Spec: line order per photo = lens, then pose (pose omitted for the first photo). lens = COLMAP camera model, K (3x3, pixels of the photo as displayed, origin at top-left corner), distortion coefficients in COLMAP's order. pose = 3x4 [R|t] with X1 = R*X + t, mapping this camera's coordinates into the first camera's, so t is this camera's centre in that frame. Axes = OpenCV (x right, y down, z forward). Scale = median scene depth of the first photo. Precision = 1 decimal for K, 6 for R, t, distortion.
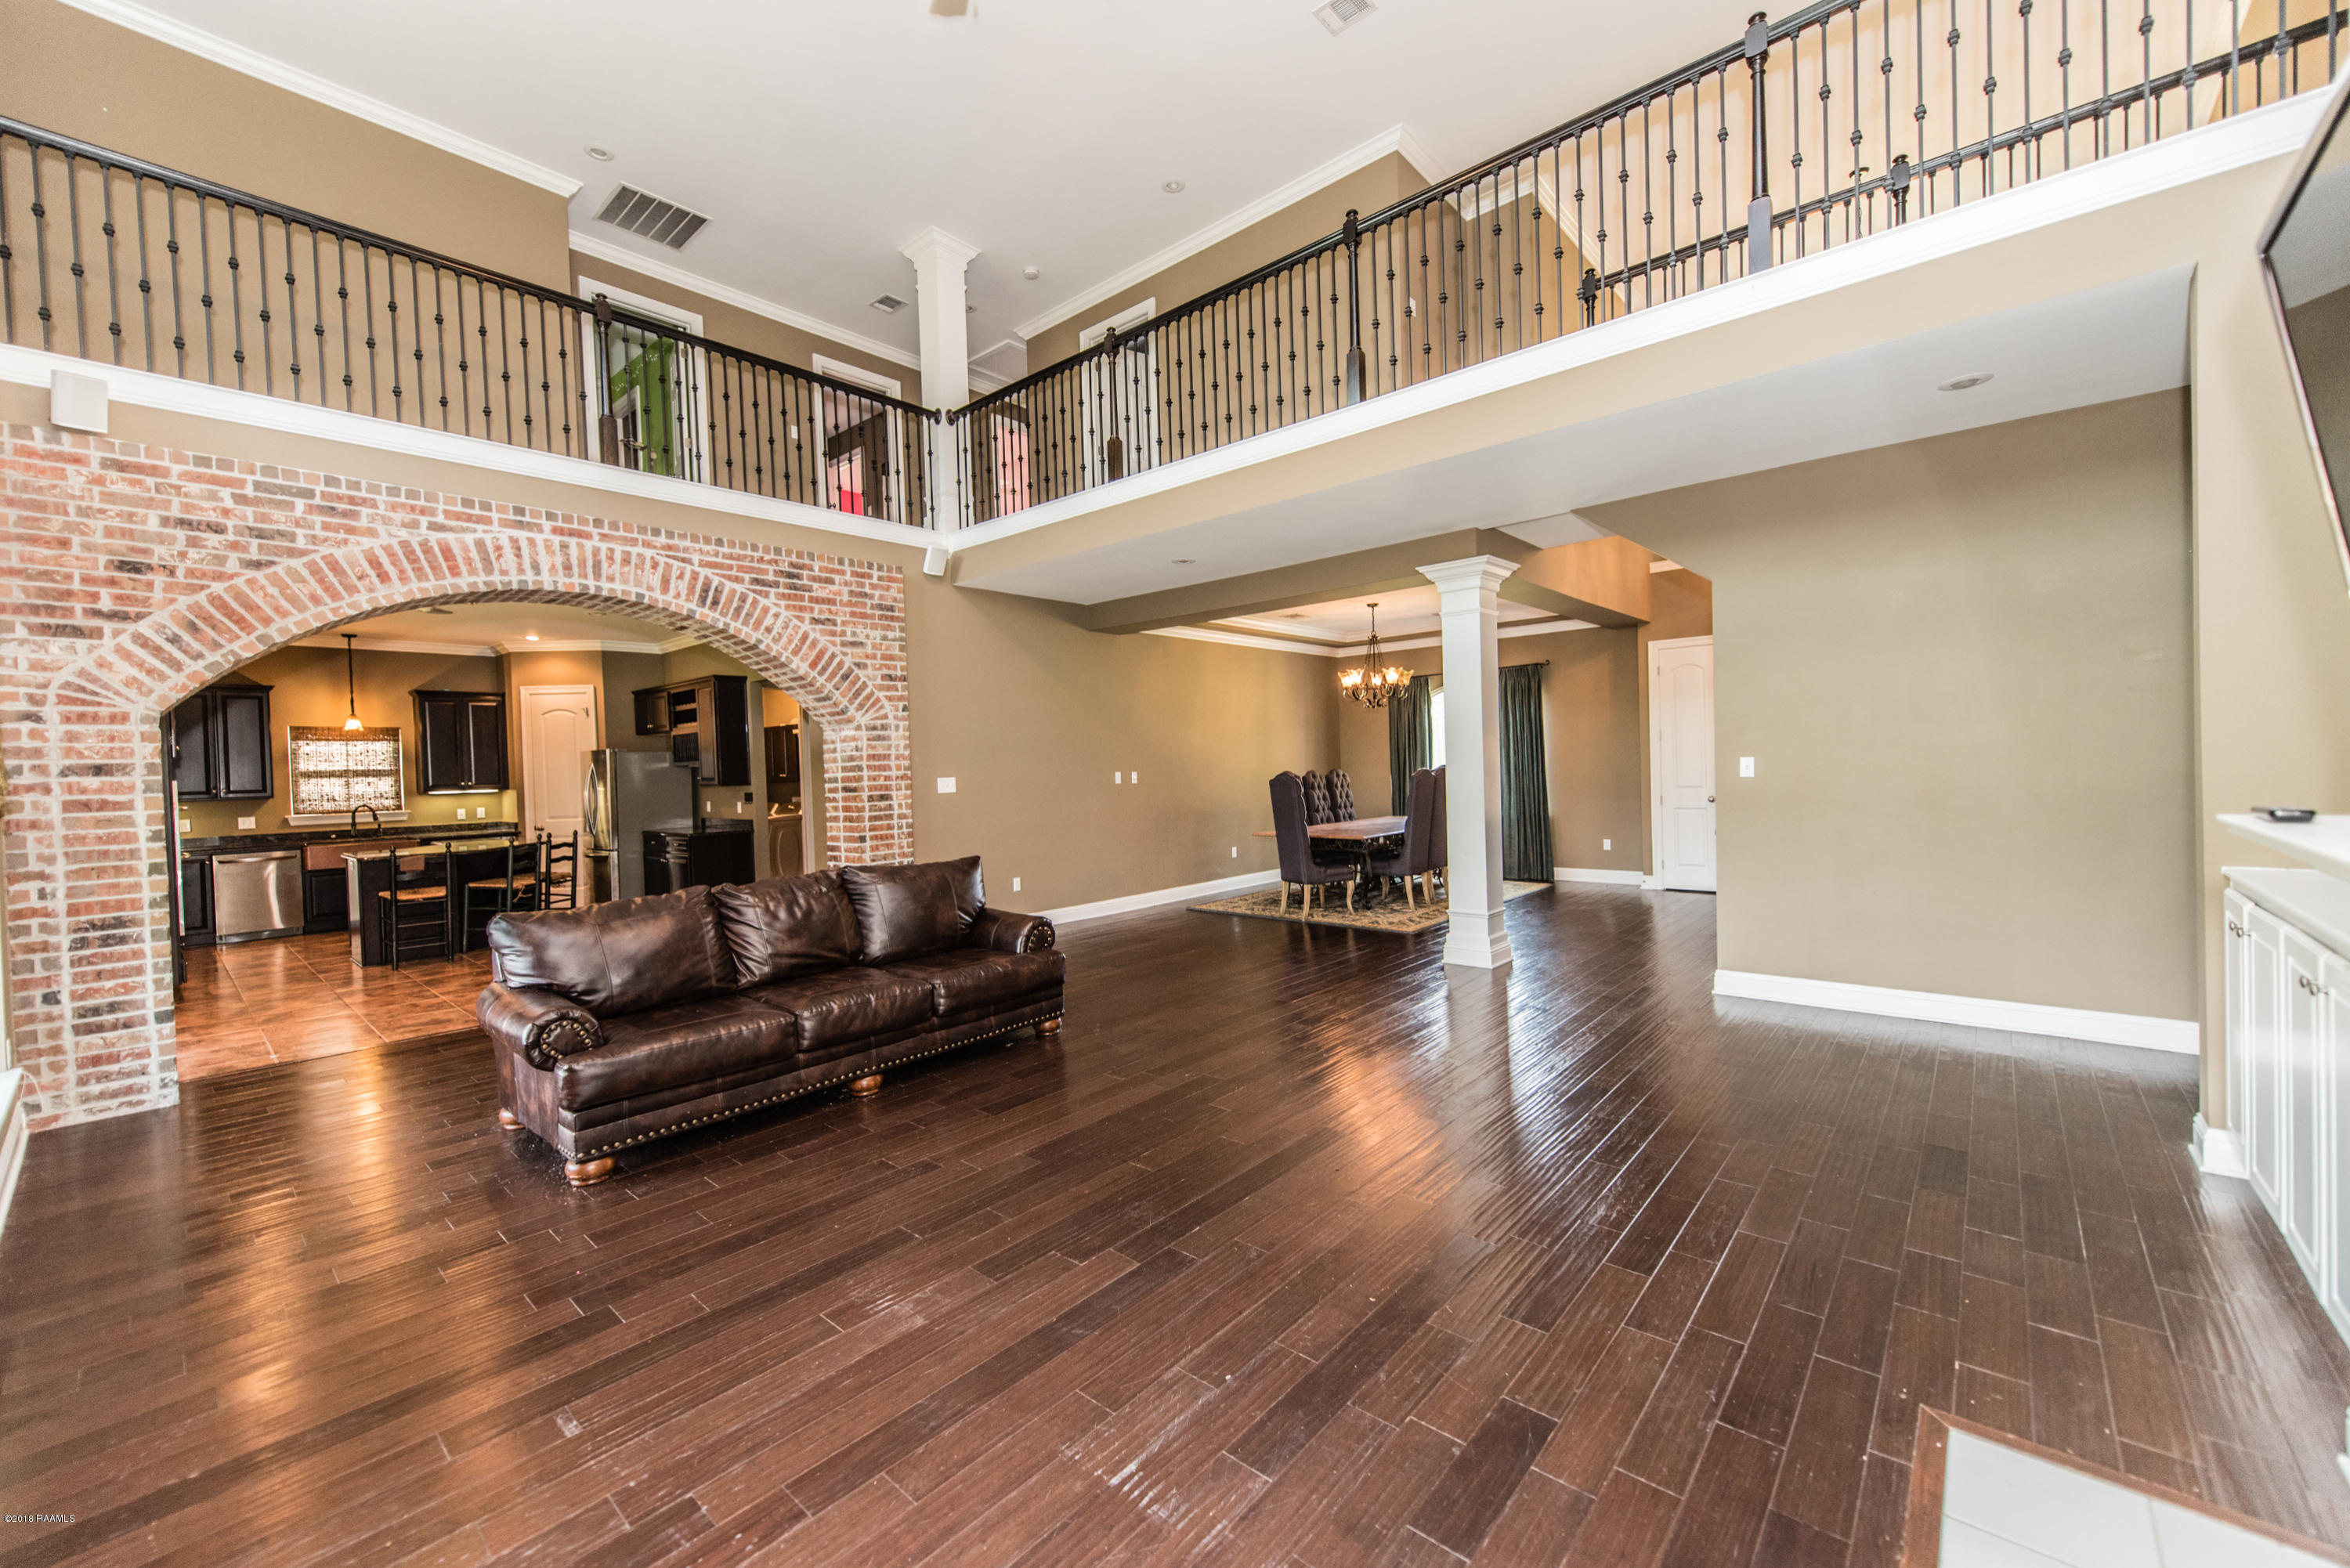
lens RADIAL K [[918.2, 0, 1174.4], [0, 918.2, 788.5], [0, 0, 1]] dist [0.009690, -0.000281]
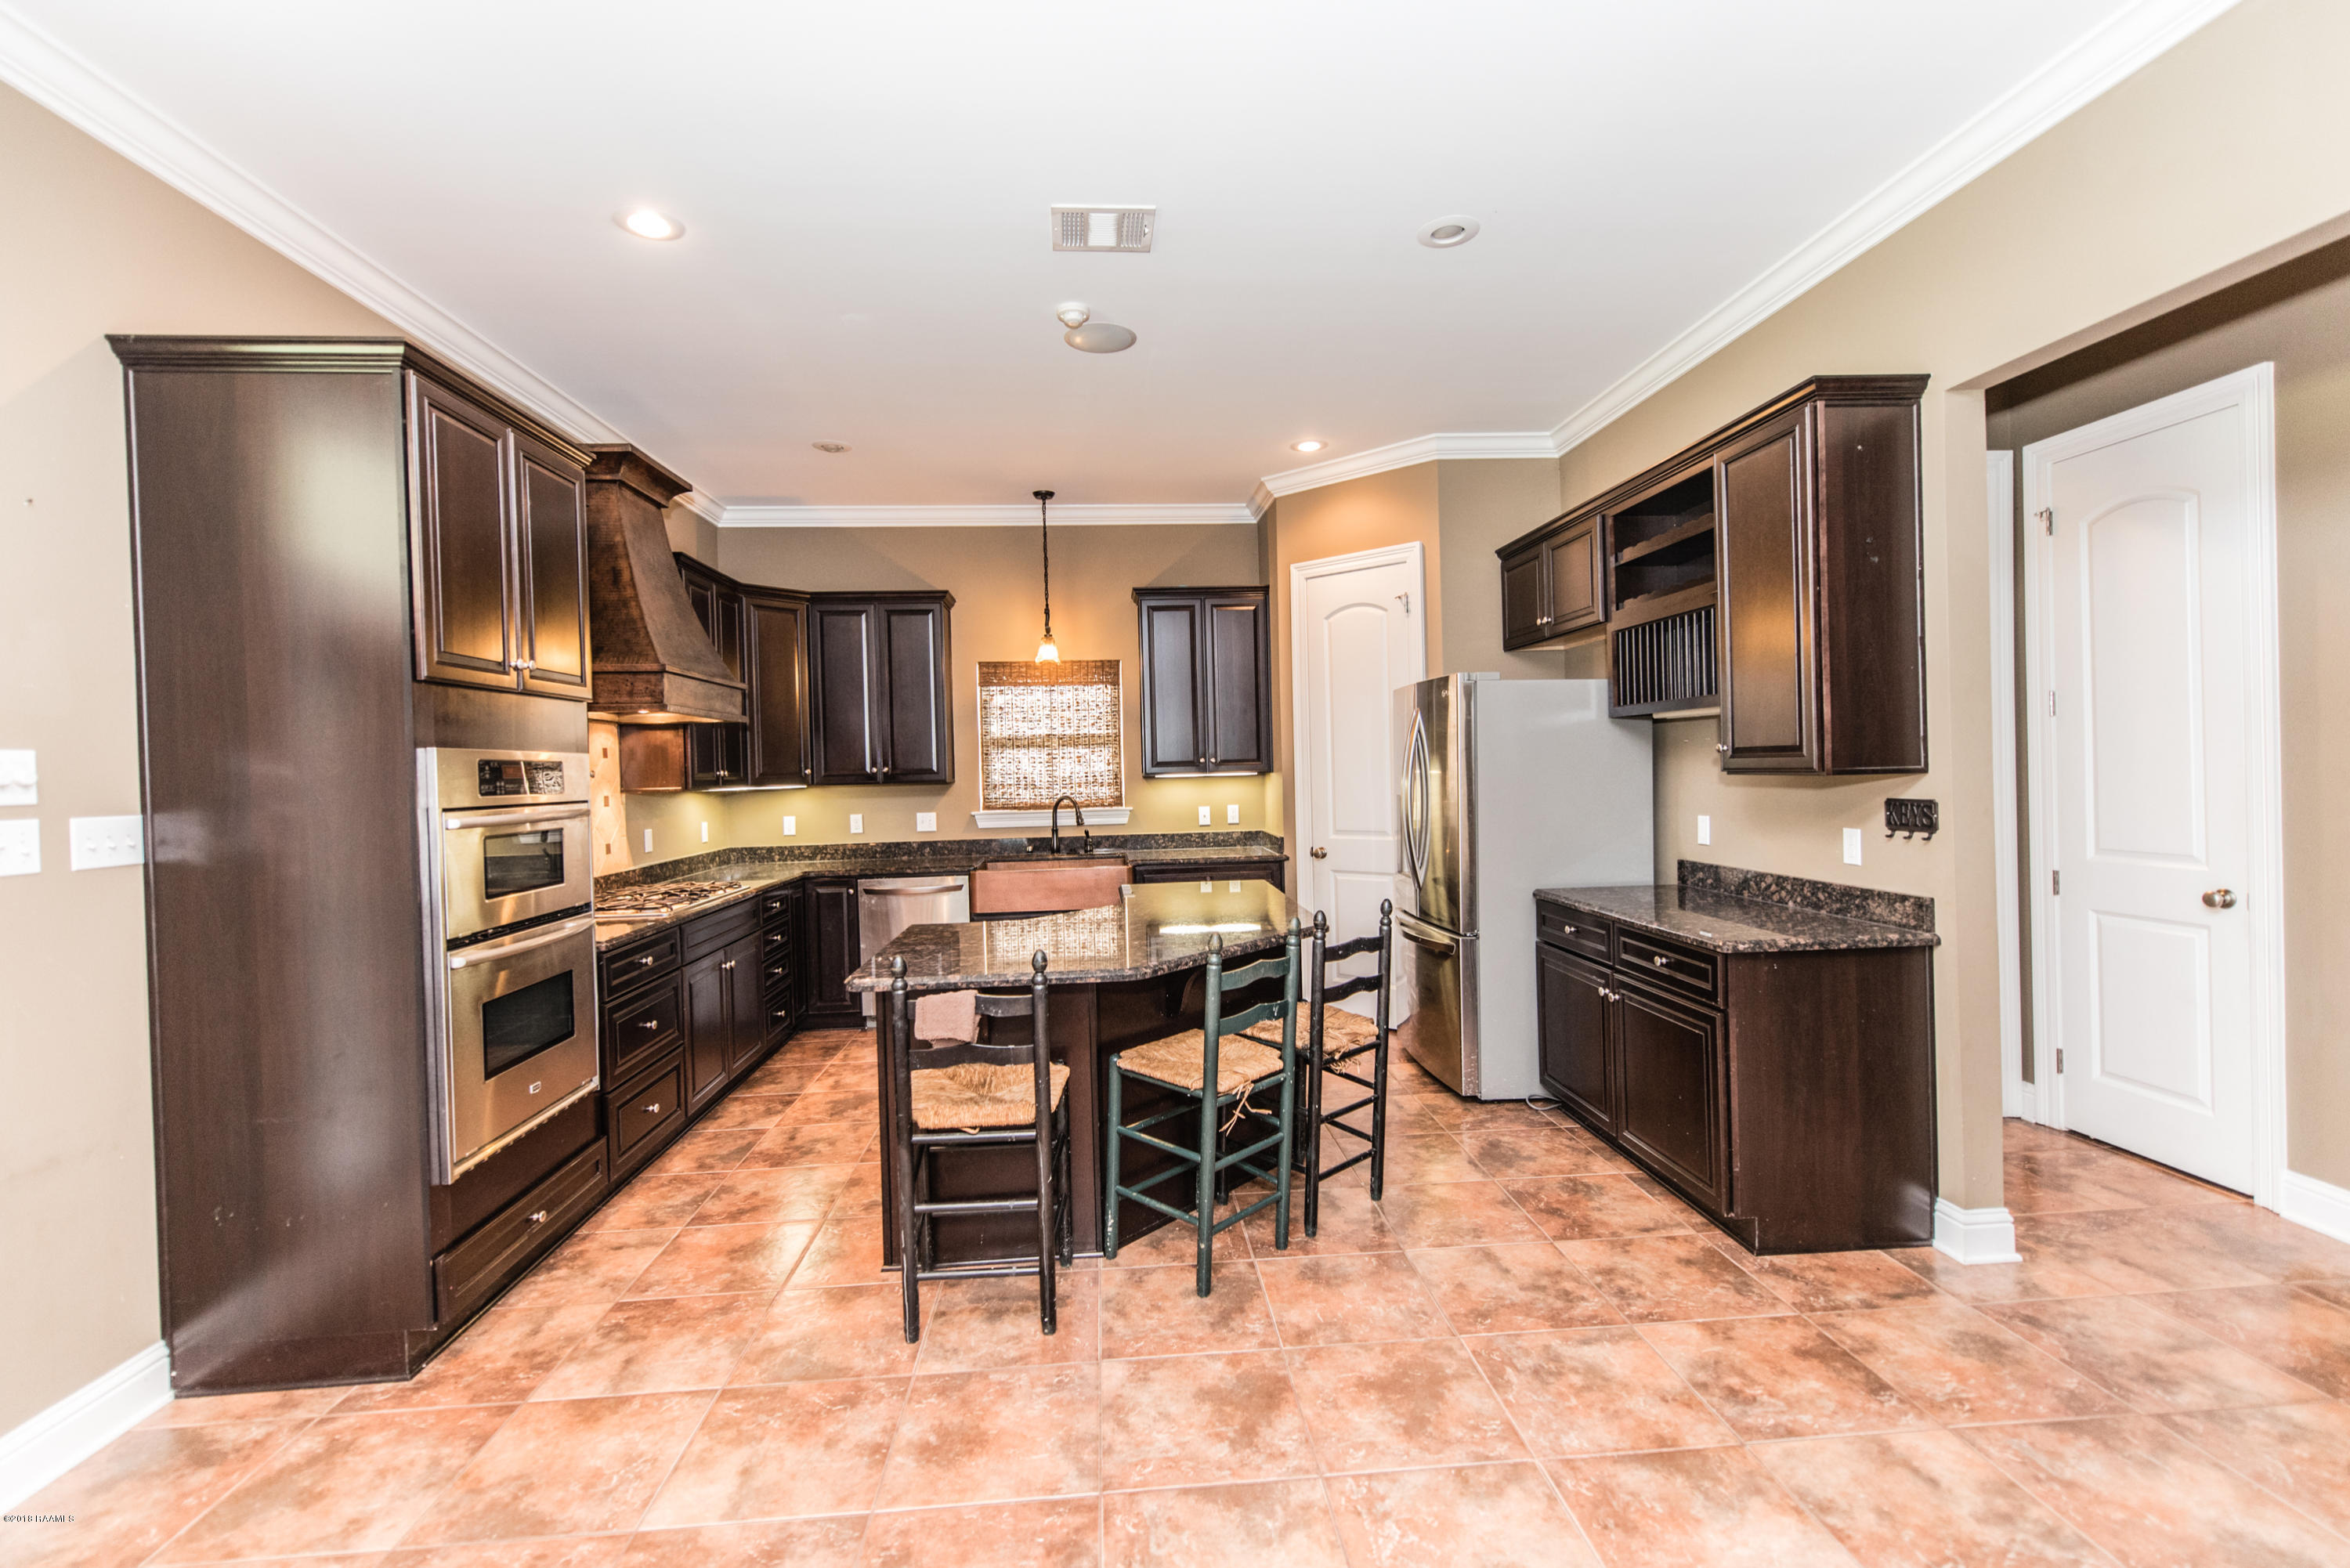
lens RADIAL K [[1008.7, 0, 1174.4], [0, 1008.7, 781.2], [0, 0, 1]] dist [0.007068, -0.002173]
pose [[0.717964, 0.022130, -0.695728, -0.393713], [-0.010788, 0.999728, 0.020667, -0.004954], [0.695996, -0.007333, 0.718008, 0.596364]]
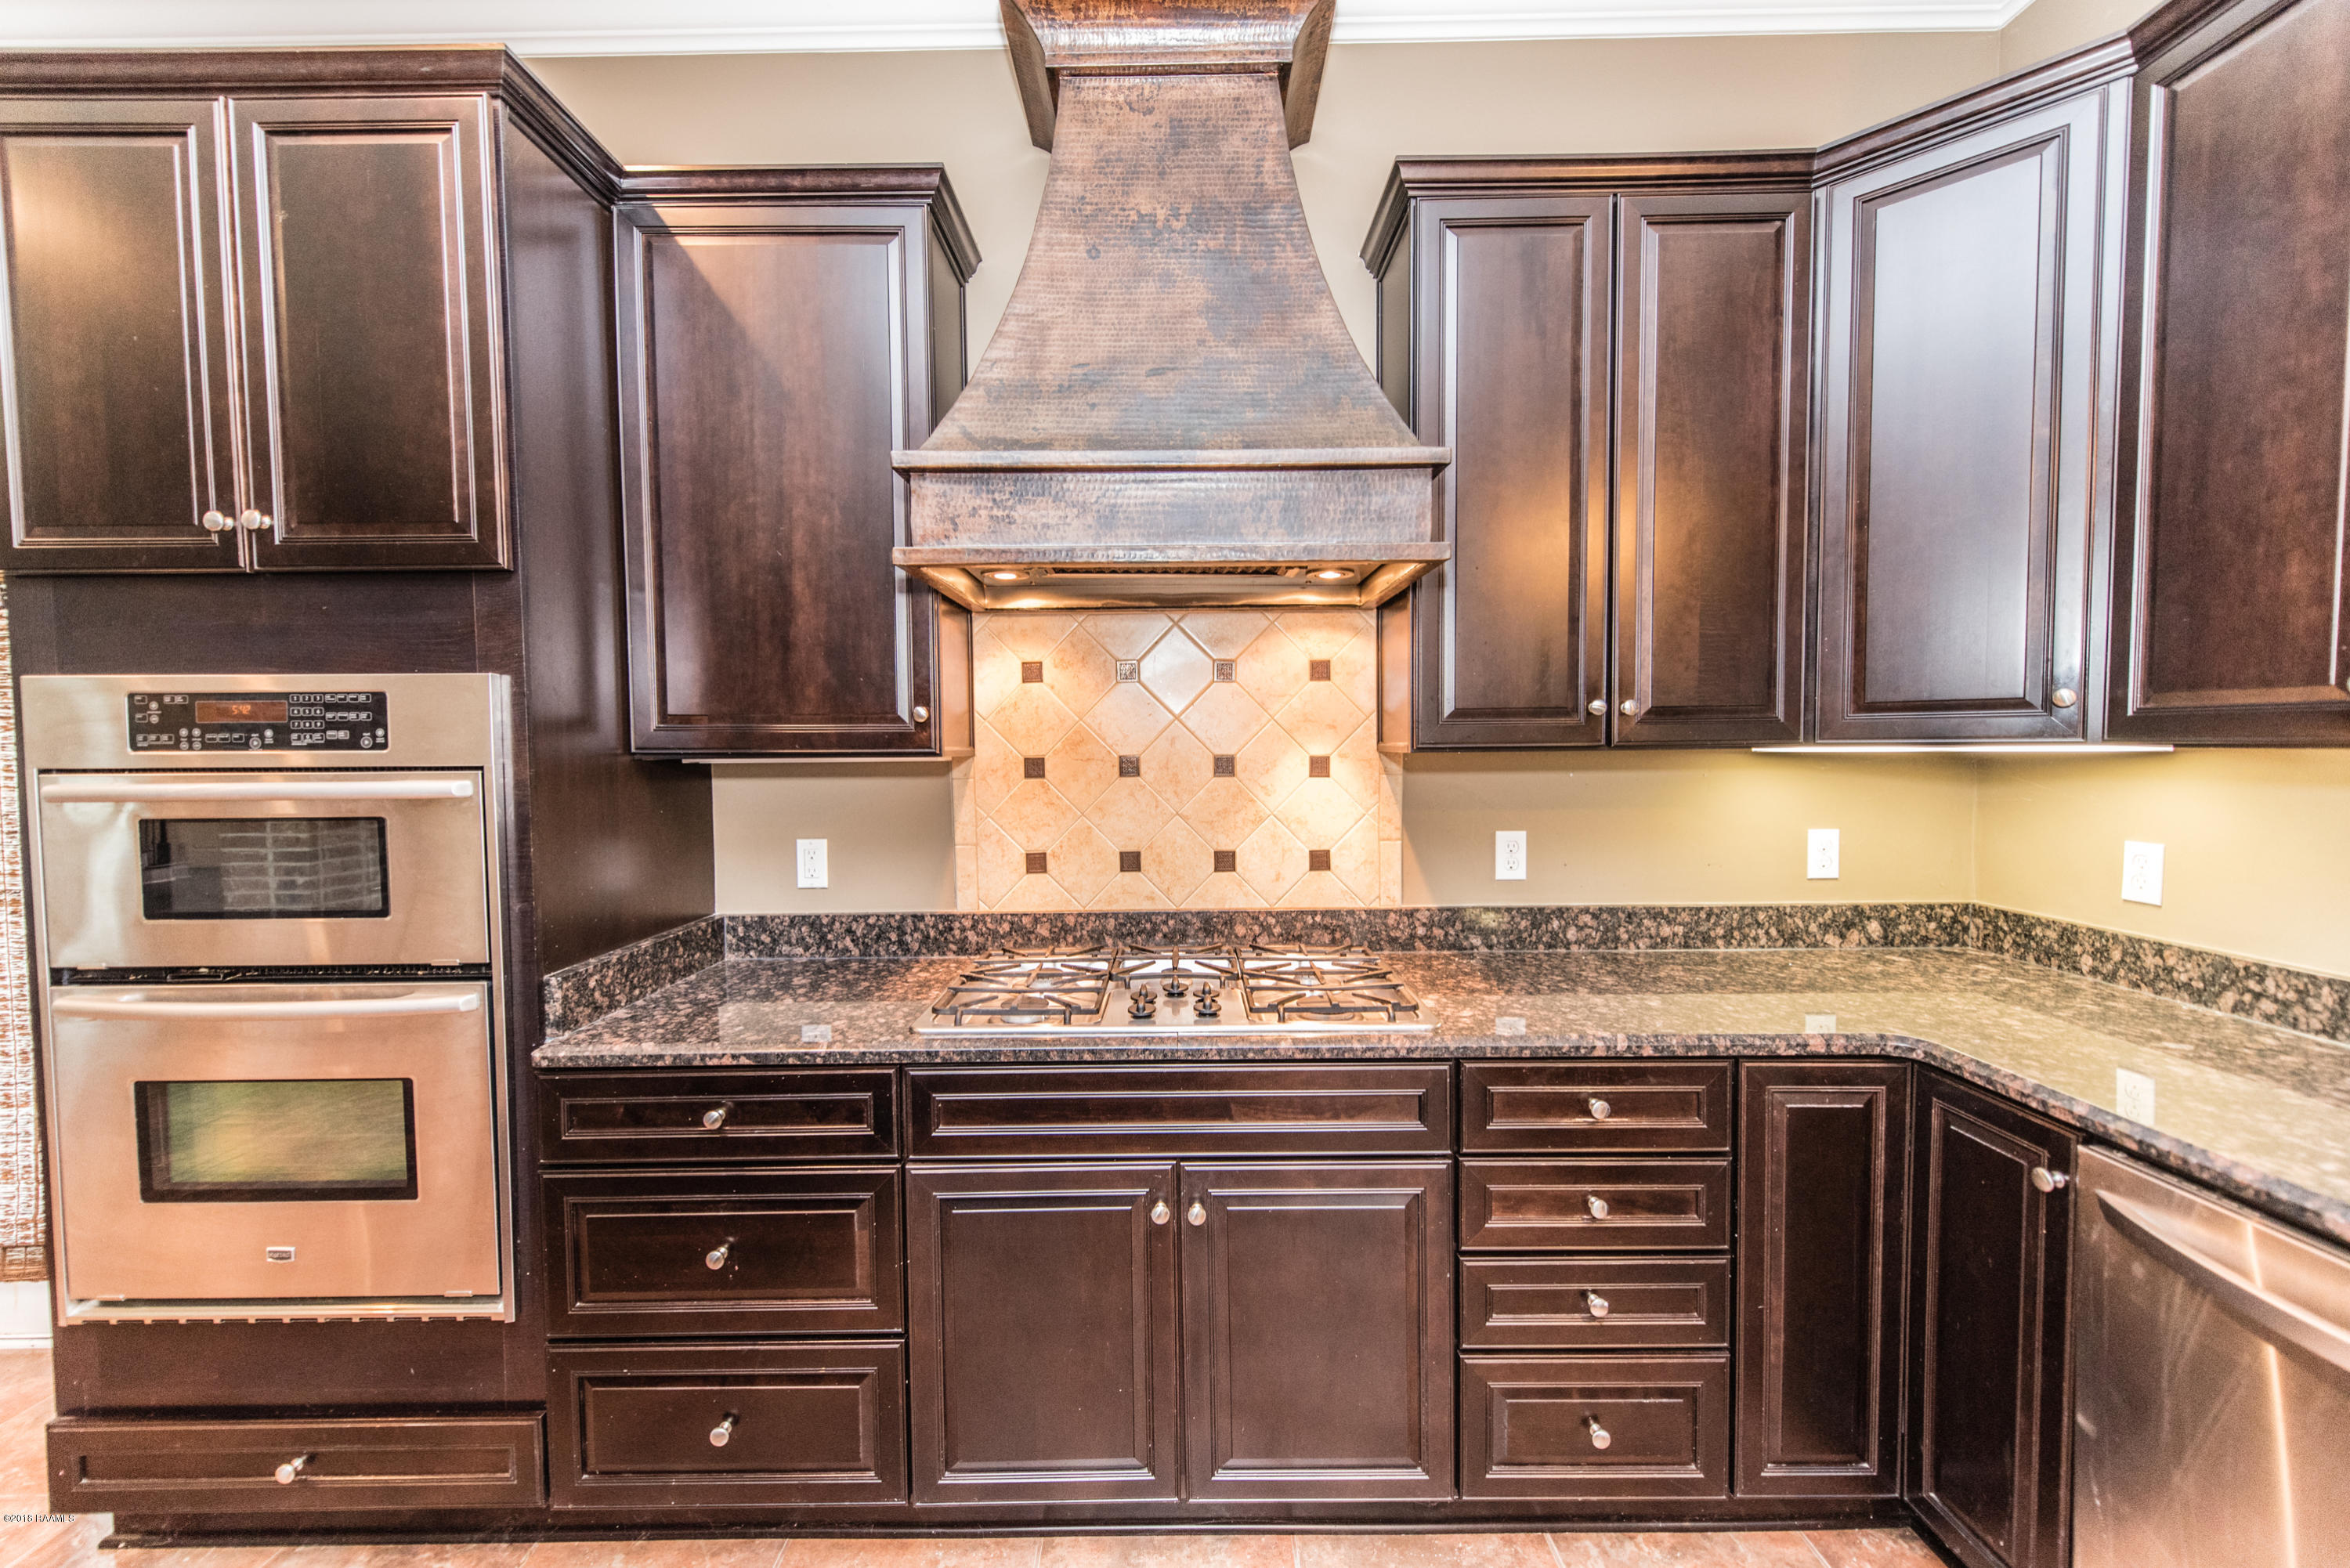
lens RADIAL K [[918.2, 0, 1166.9], [0, 918.2, 783.4], [0, 0, 1]] dist [0.009690, -0.000281]
pose [[-0.748159, 0.068021, -0.660023, -0.738719], [0.018888, 0.996512, 0.081288, 0.002622], [0.663250, 0.048350, -0.746834, 0.886036]]
